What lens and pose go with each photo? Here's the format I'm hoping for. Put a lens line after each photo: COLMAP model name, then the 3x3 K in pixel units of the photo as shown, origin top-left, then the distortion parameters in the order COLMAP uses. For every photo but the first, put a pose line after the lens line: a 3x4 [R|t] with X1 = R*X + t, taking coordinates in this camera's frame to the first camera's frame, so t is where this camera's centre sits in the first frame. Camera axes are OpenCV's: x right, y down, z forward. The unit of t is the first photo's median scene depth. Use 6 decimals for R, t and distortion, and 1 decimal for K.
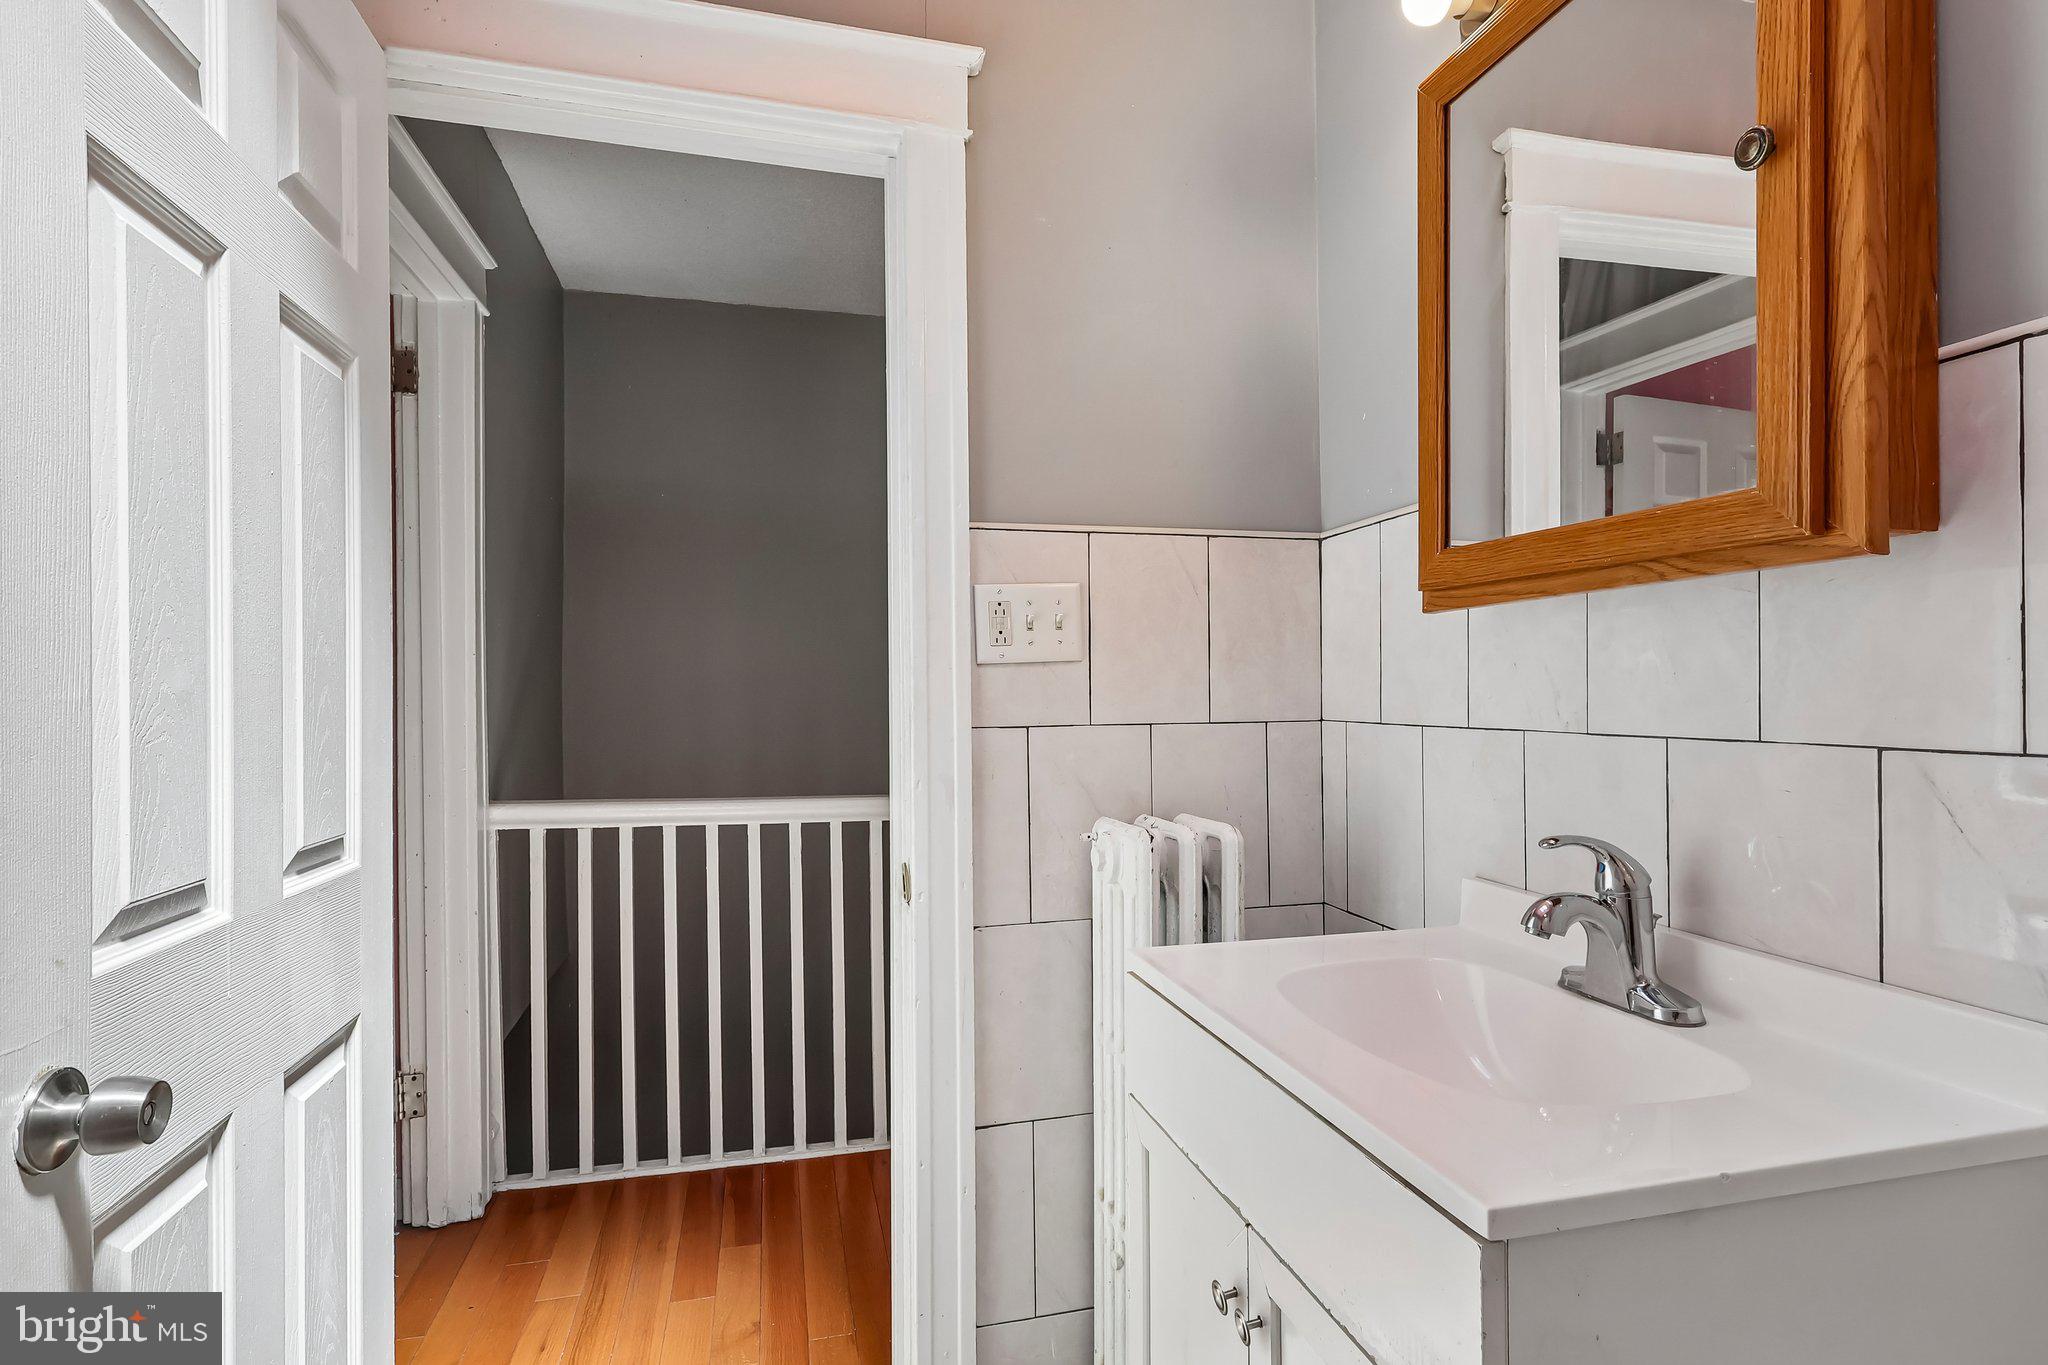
lens RADIAL K [[1007.2, 0, 1018.6], [0, 1007.2, 676.8], [0, 0, 1]] dist [0.001469, 0.001011]
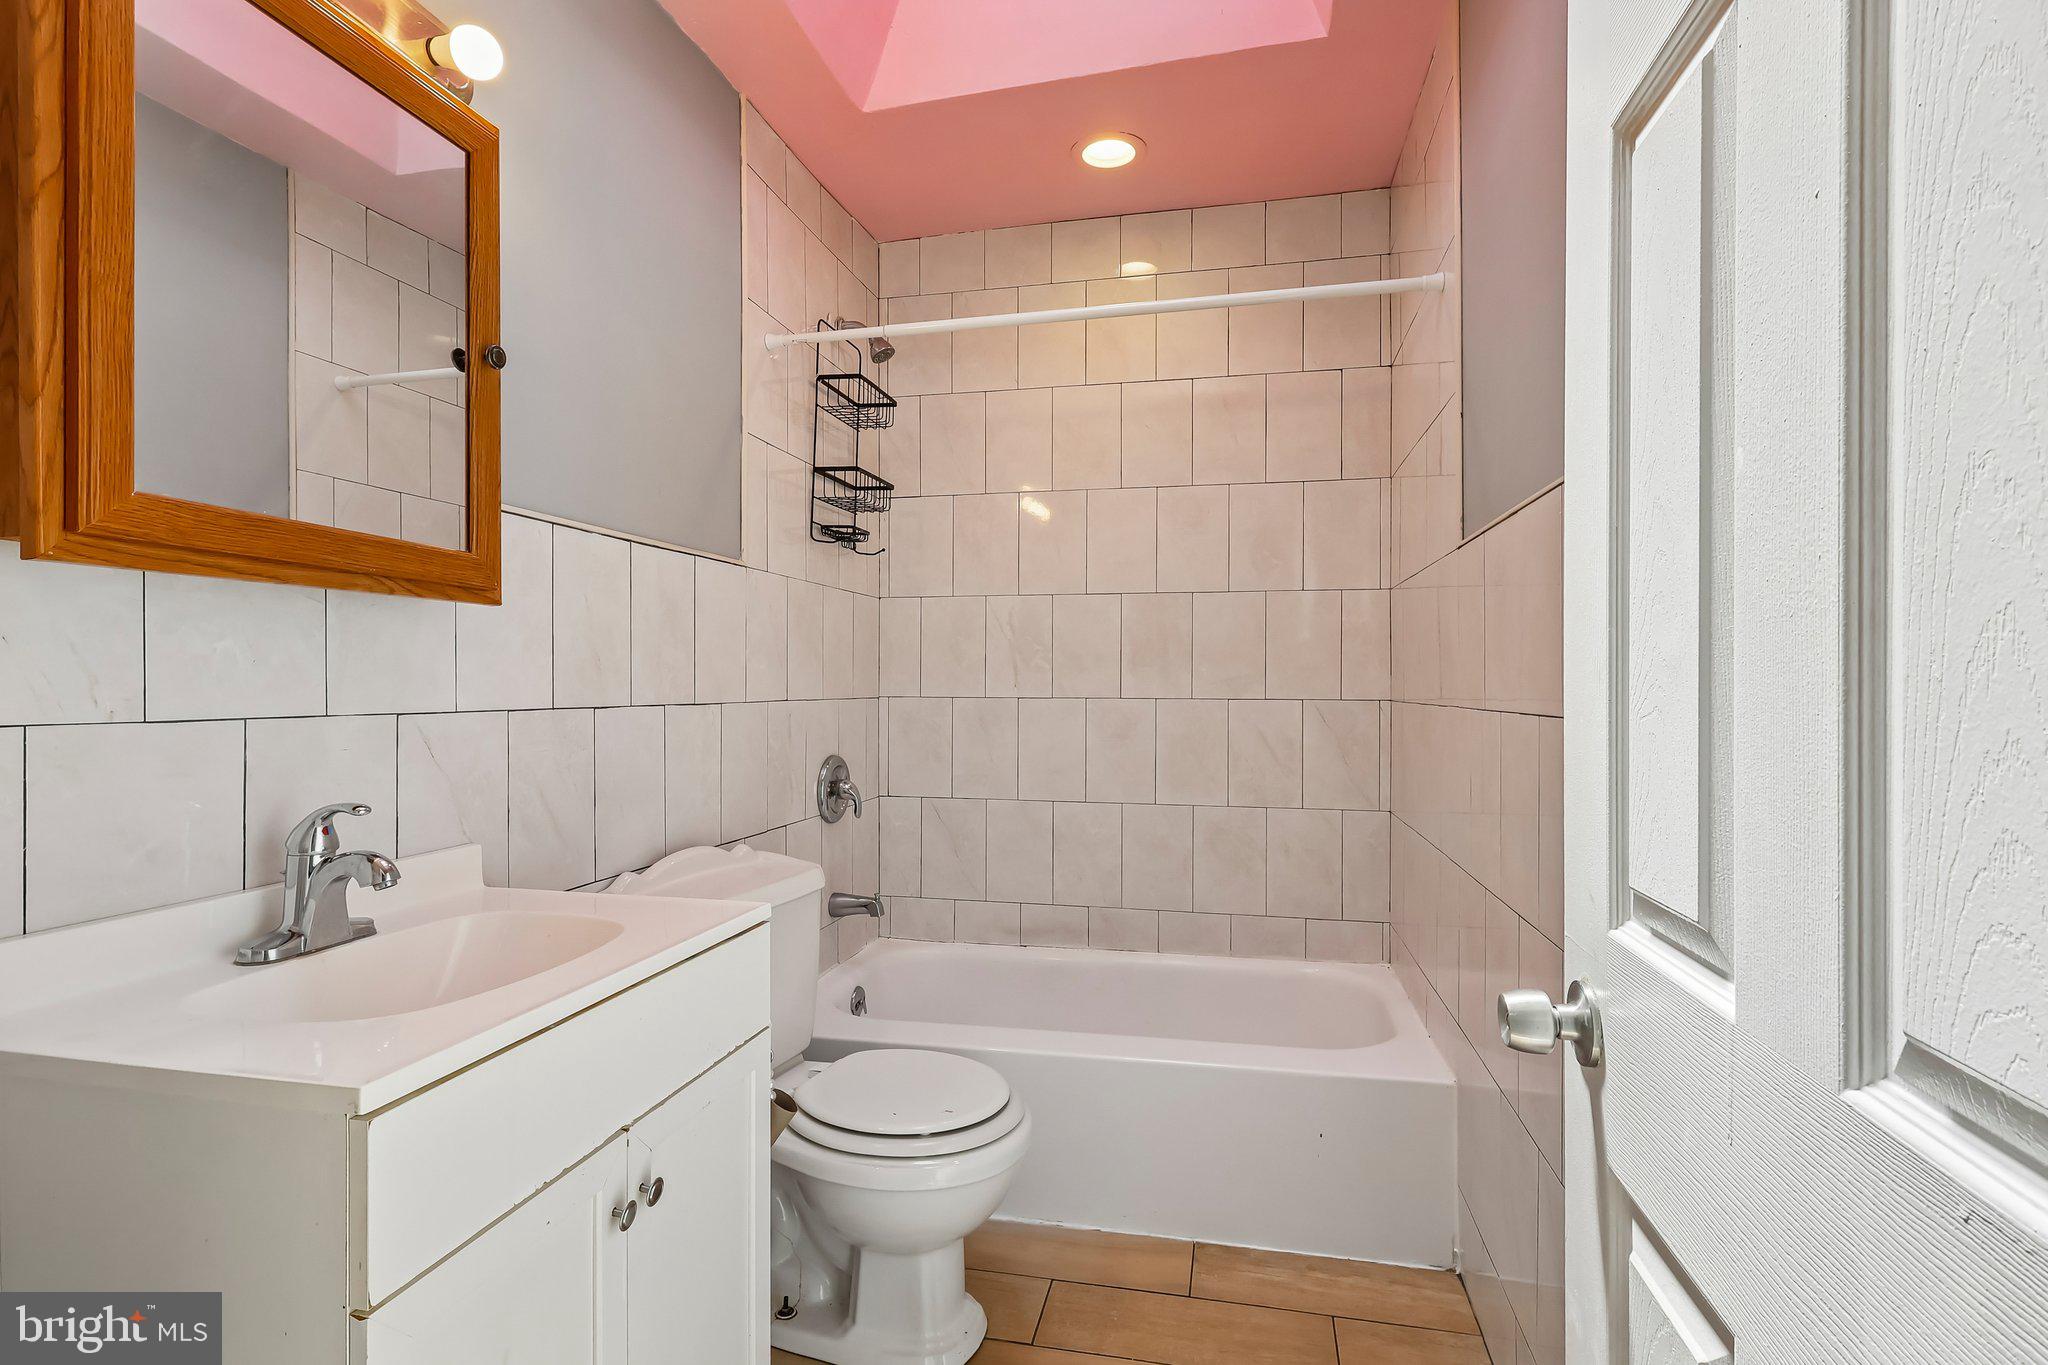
lens RADIAL K [[974.5, 0, 1023.4], [0, 974.5, 685.6], [0, 0, 1]] dist [-0.003021, 0.001721]
pose [[-0.888057, 0.008957, 0.459646, -0.661944], [-0.000065, 0.999808, -0.019610, 0.047964], [-0.459733, -0.017445, -0.887886, 1.694189]]
